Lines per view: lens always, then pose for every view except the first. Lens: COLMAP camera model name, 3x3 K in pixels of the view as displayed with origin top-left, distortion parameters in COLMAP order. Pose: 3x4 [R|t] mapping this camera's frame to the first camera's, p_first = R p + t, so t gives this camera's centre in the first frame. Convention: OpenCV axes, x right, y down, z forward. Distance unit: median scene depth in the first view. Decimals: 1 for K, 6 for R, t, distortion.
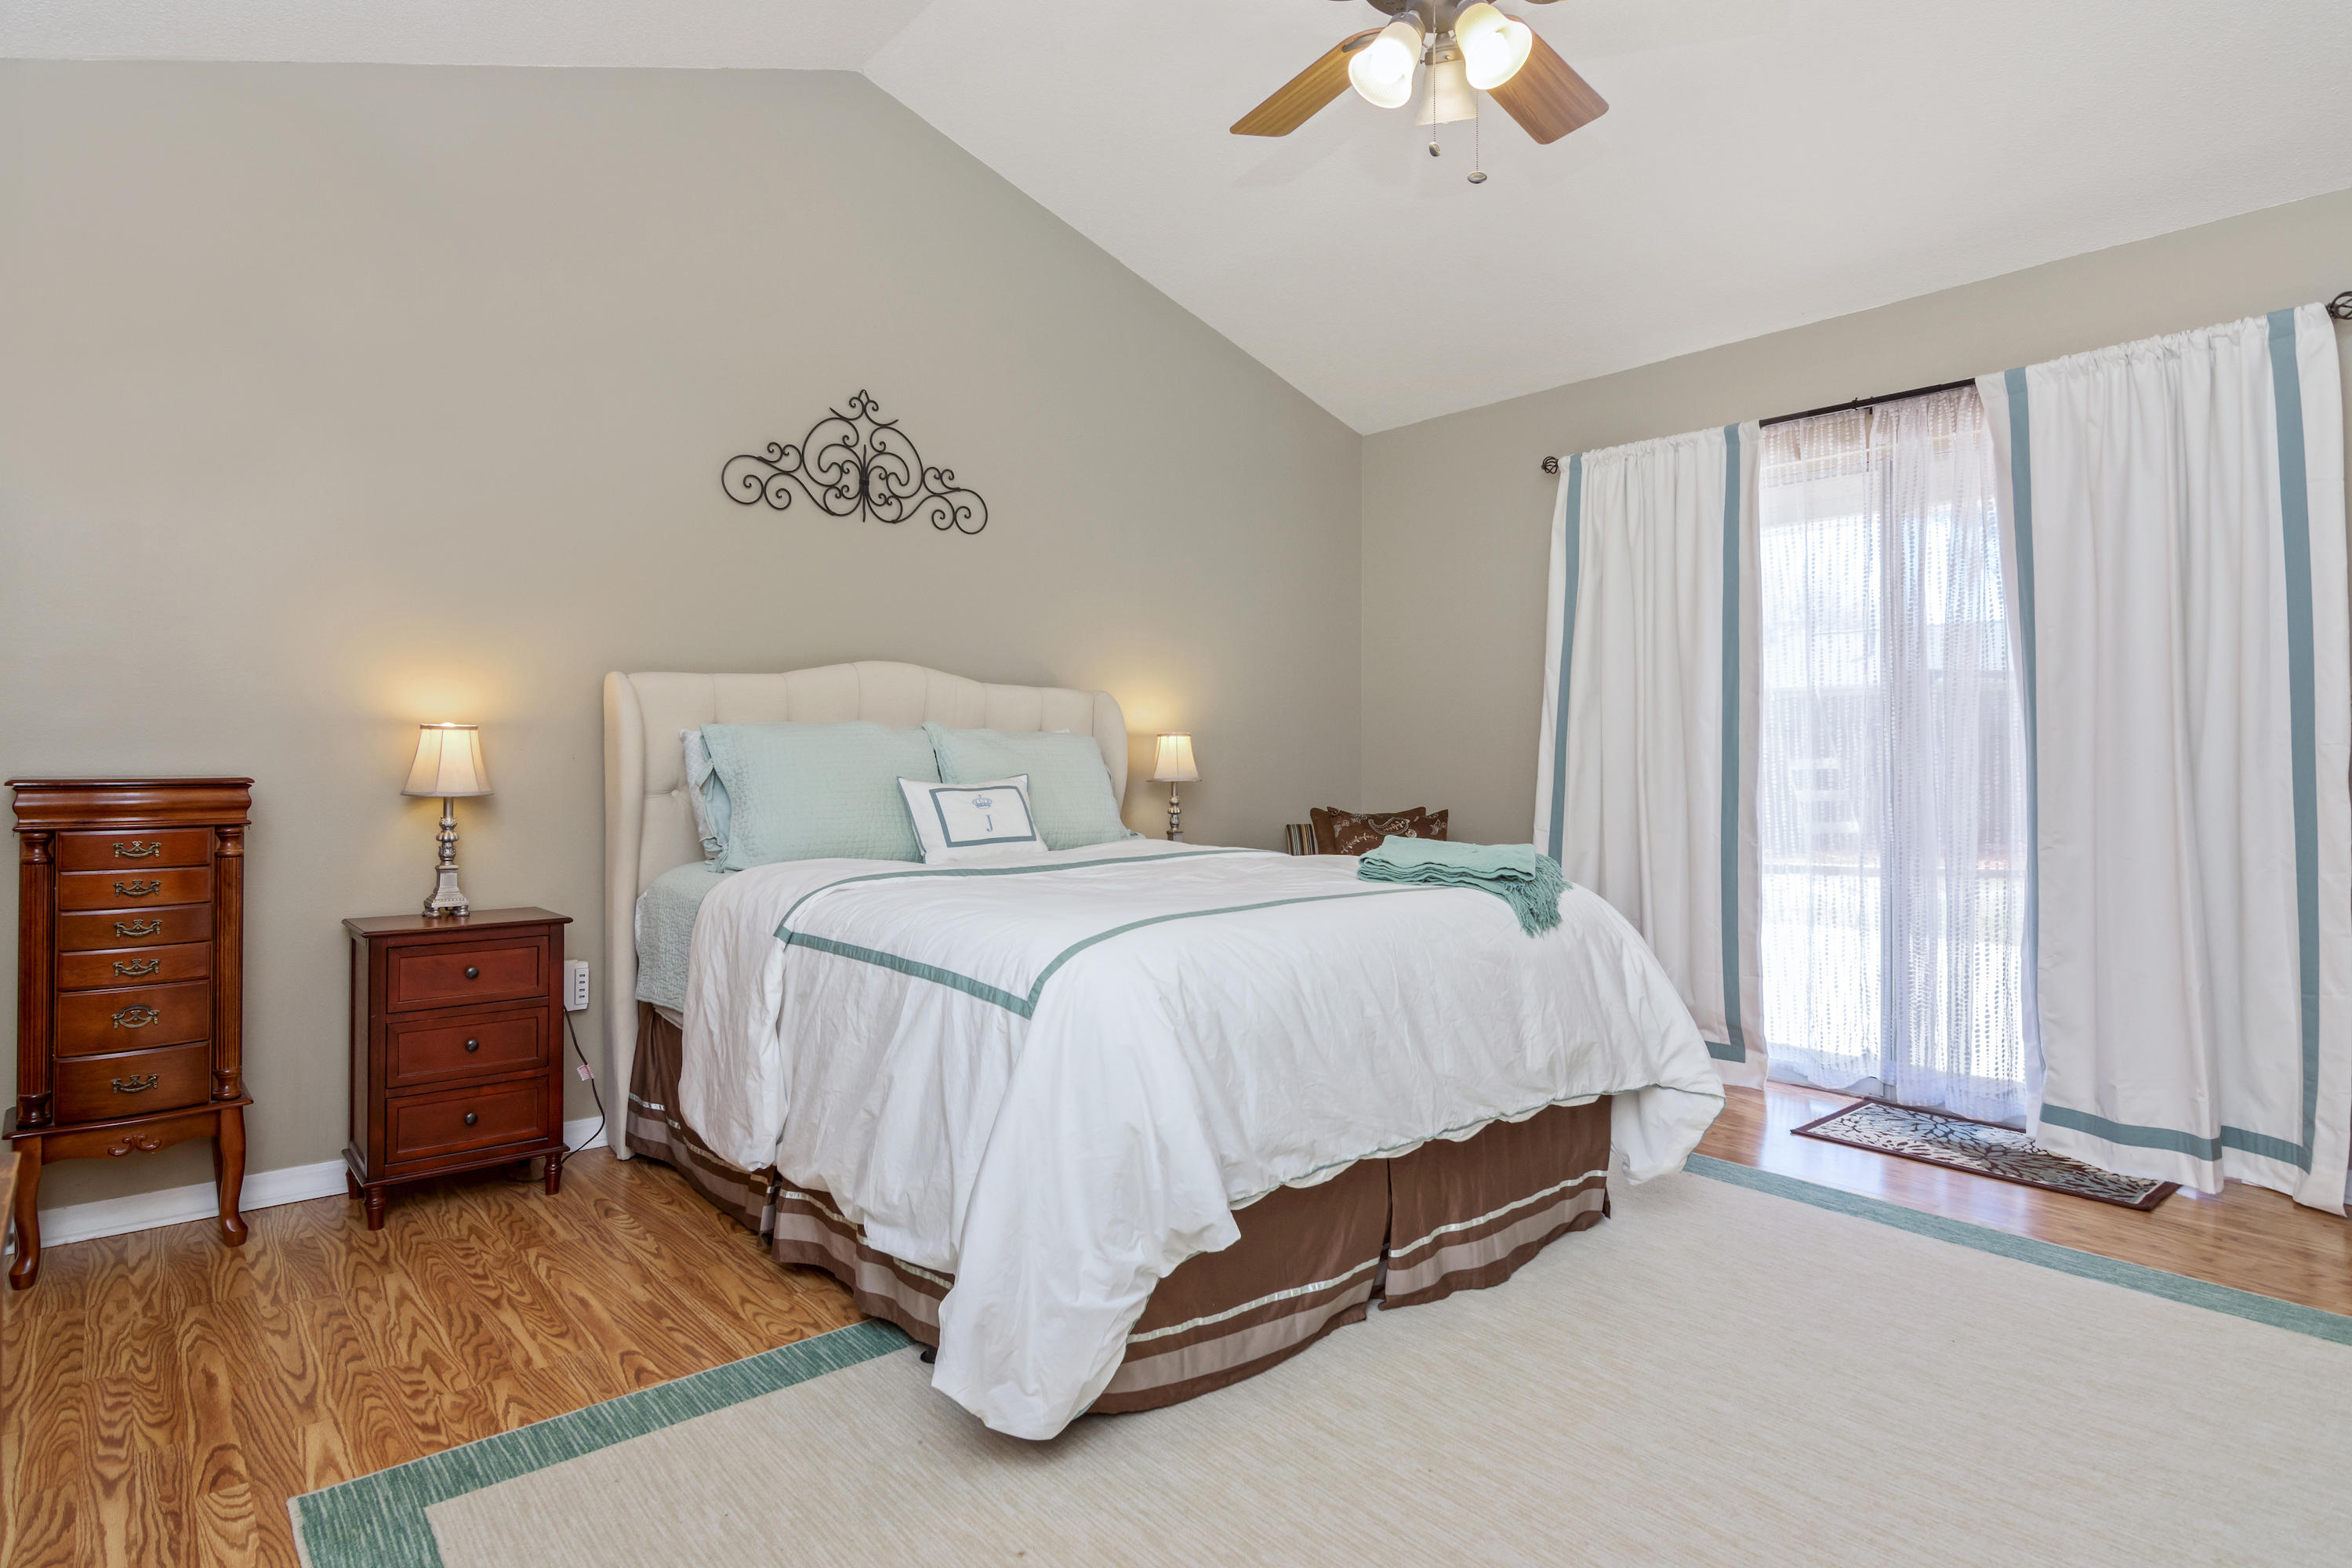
lens RADIAL K [[1269.8, 0, 1176.0], [0, 1269.8, 784.0], [0, 0, 1]] dist [-0.002588, 0.000311]
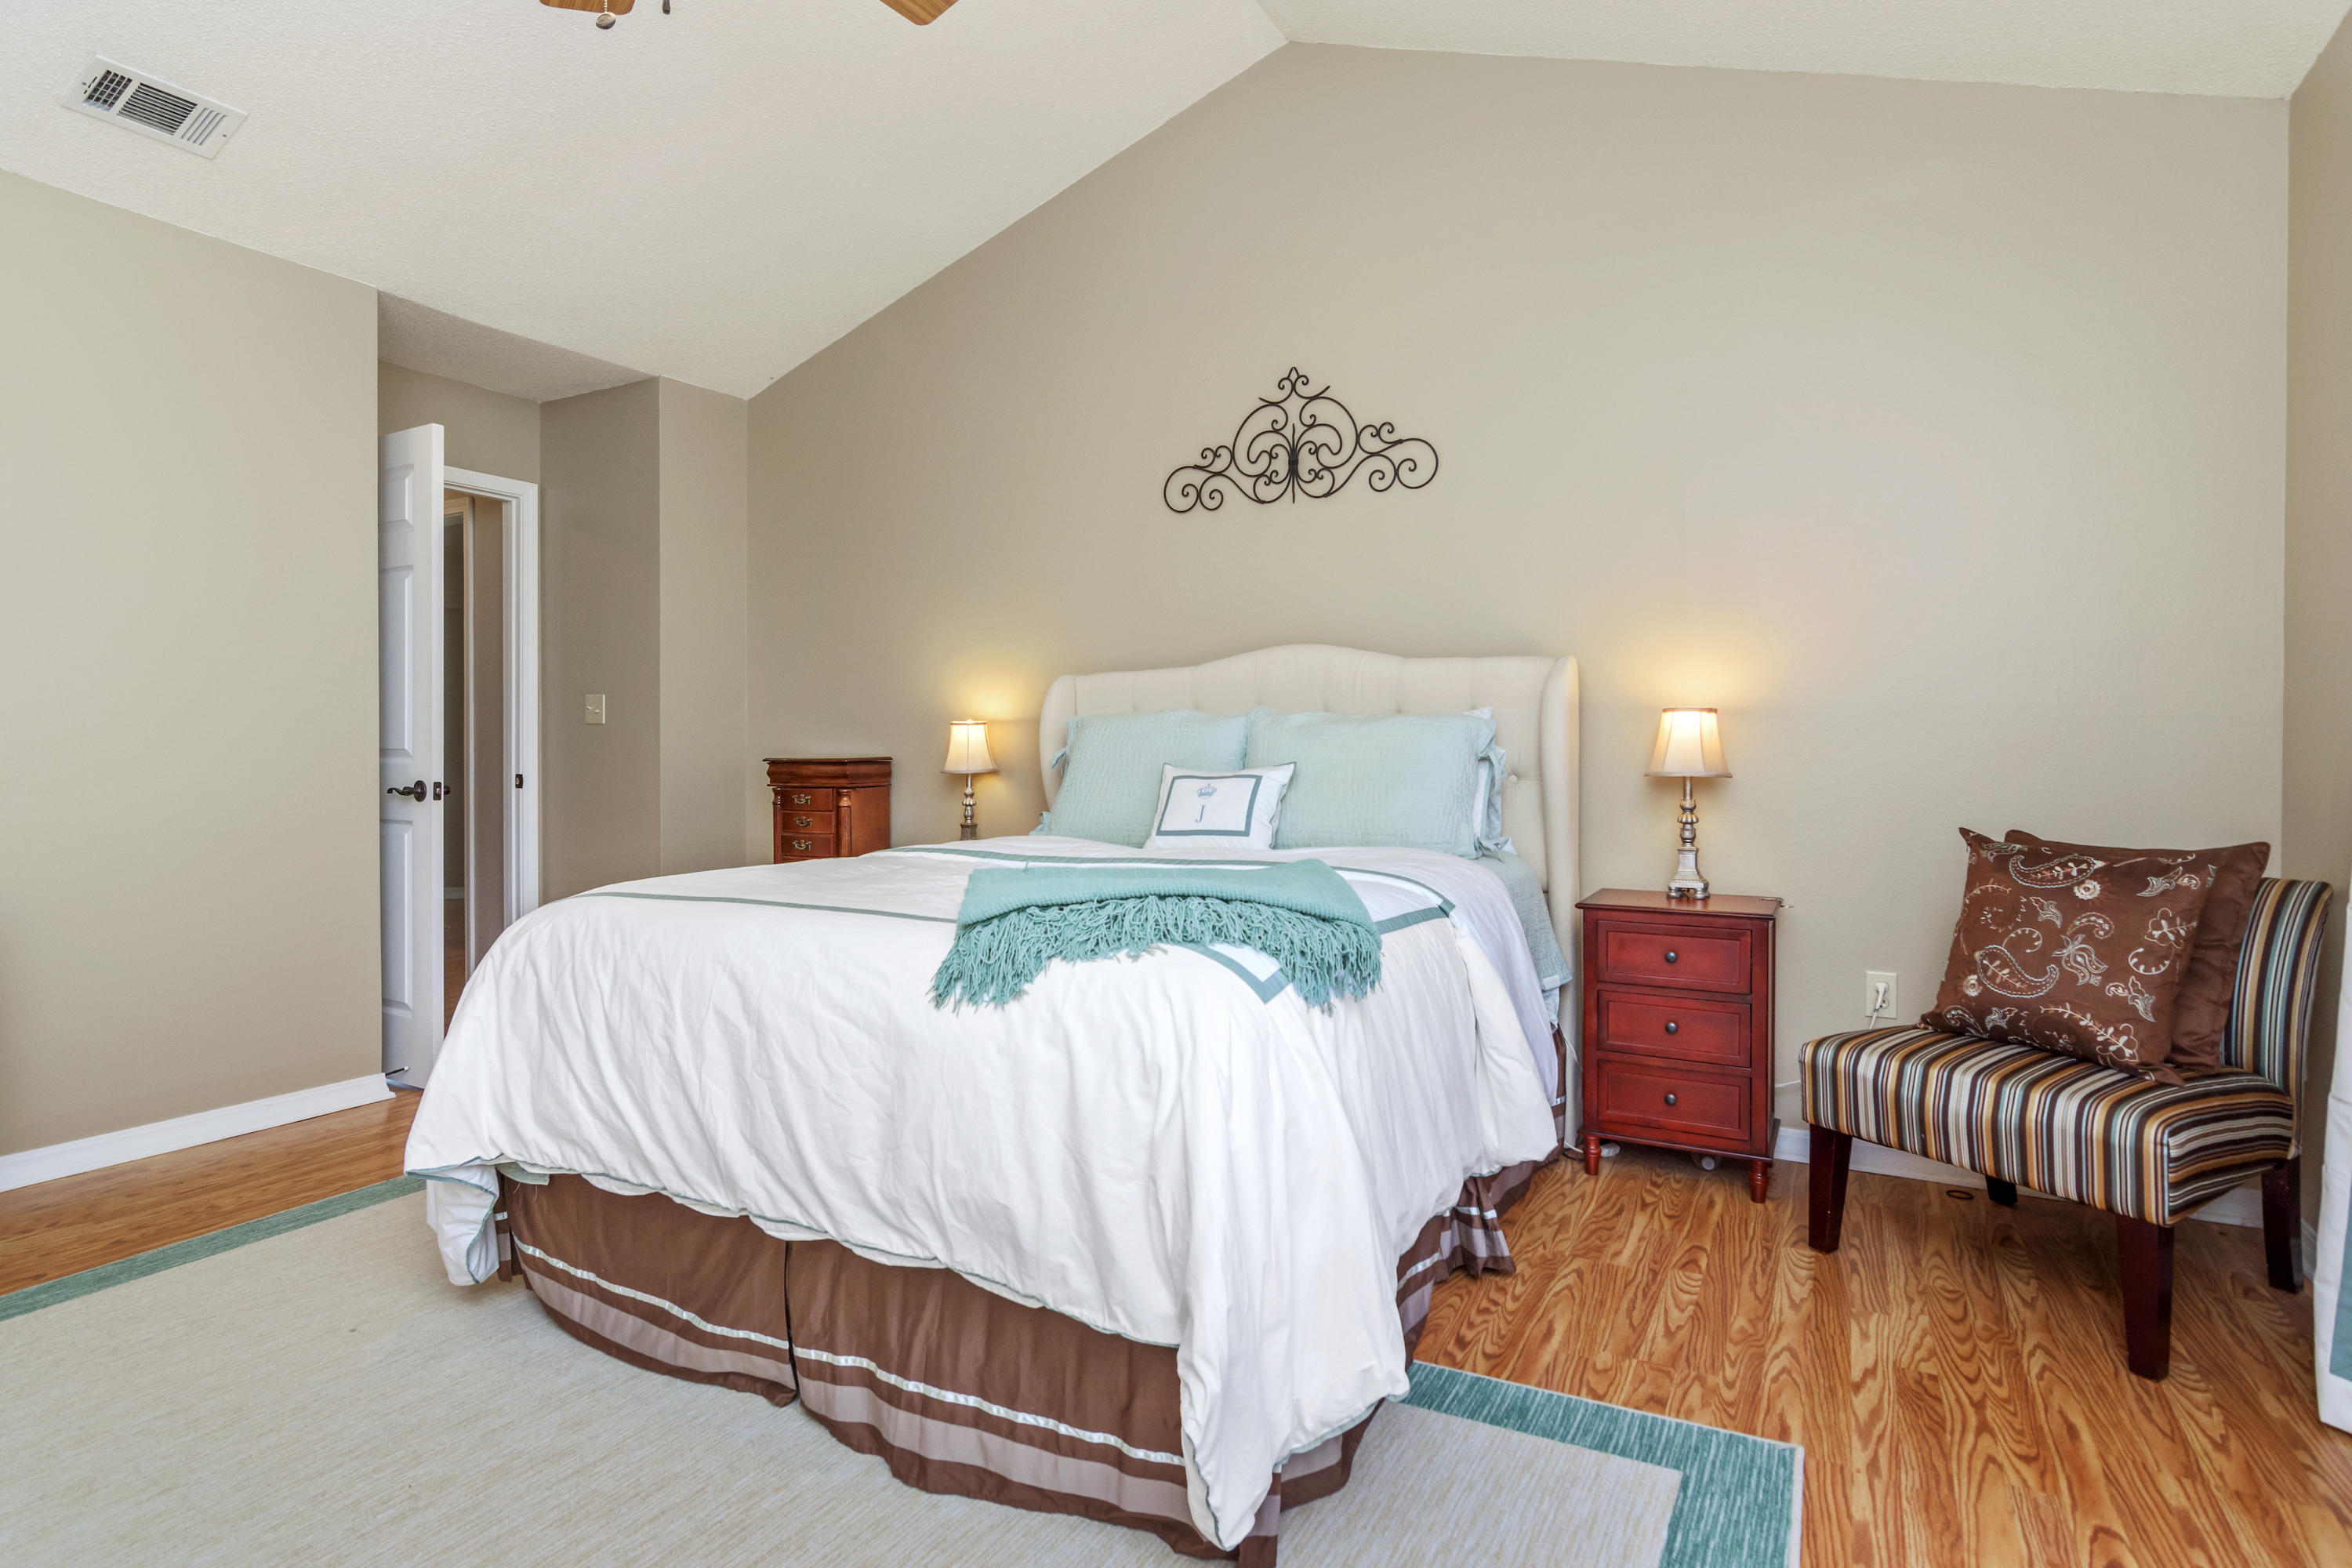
lens RADIAL K [[1219.4, 0, 1176.0], [0, 1219.4, 784.0], [0, 0, 1]] dist [-0.000613, 0.000402]
pose [[0.372447, 0.026596, -0.927672, 0.601649], [-0.016849, 0.999618, 0.021894, -0.009230], [0.927900, 0.007476, 0.372753, 0.571861]]
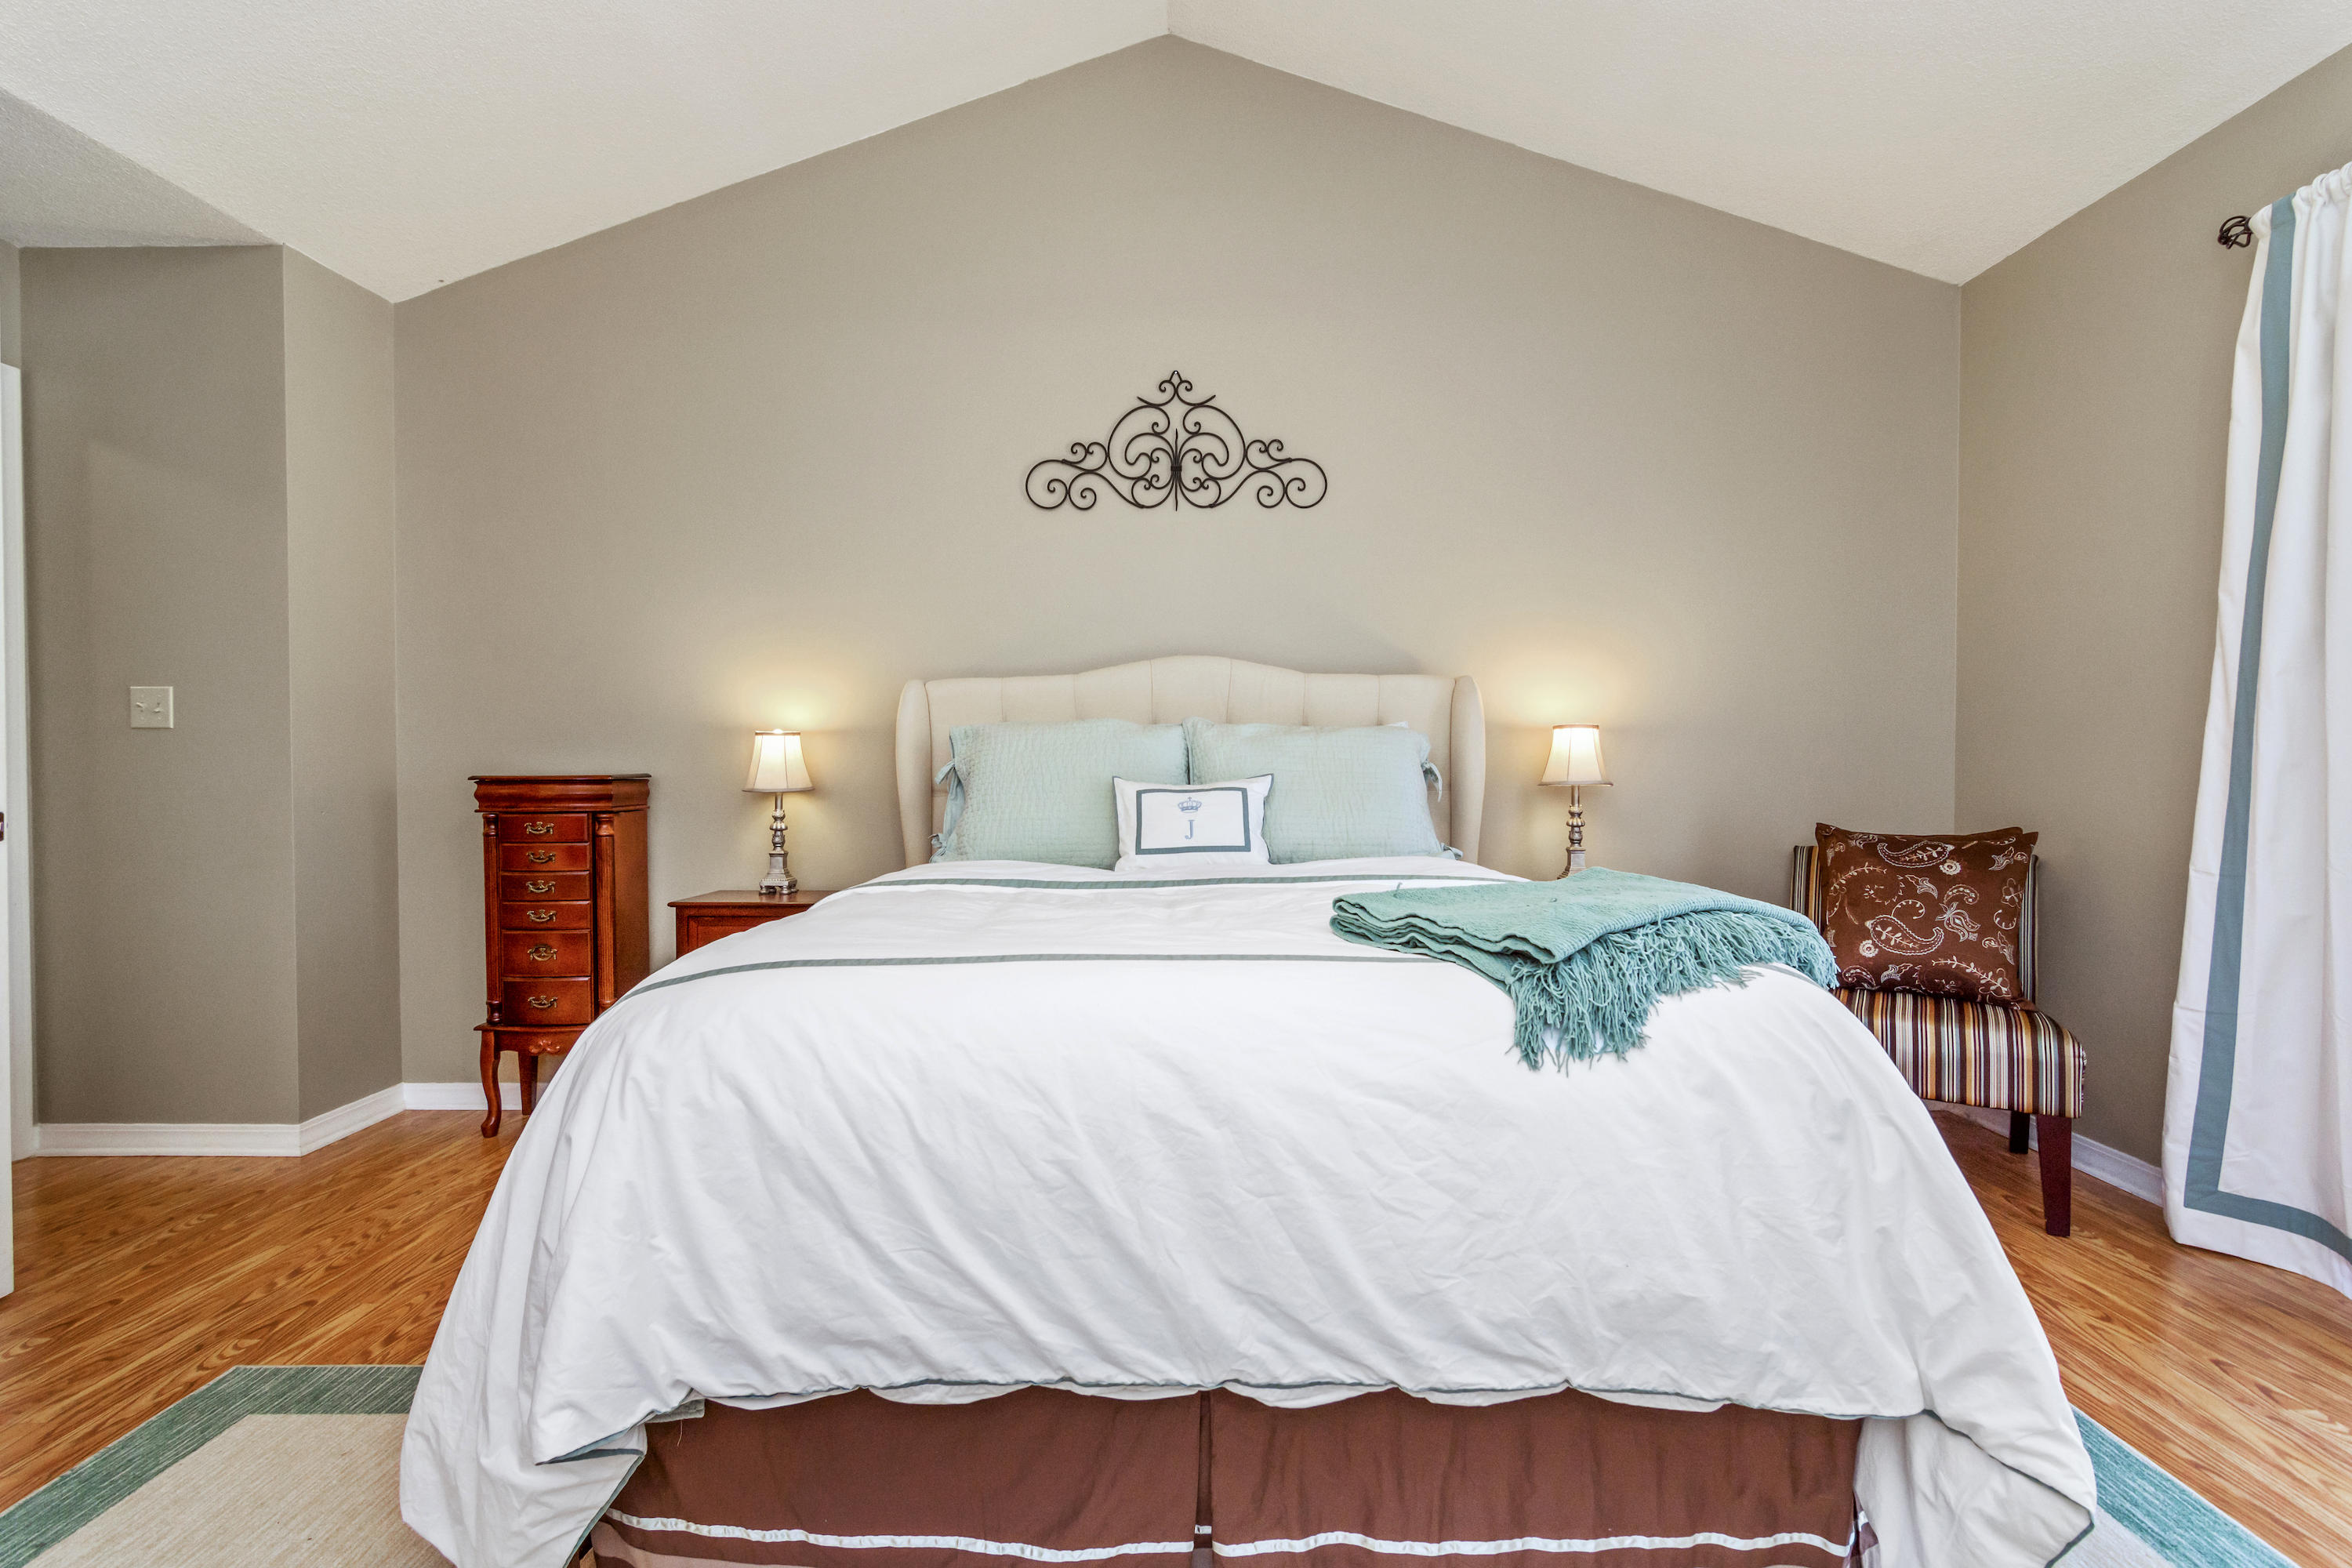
lens RADIAL K [[1125.8, 0, 1177.5], [0, 1125.8, 812.0], [0, 0, 1]] dist [-0.001233, 0.000160]
pose [[0.760694, 0.020607, -0.648783, 0.310826], [-0.008728, 0.999730, 0.021521, 0.001920], [0.649051, -0.010708, 0.760669, 0.357172]]
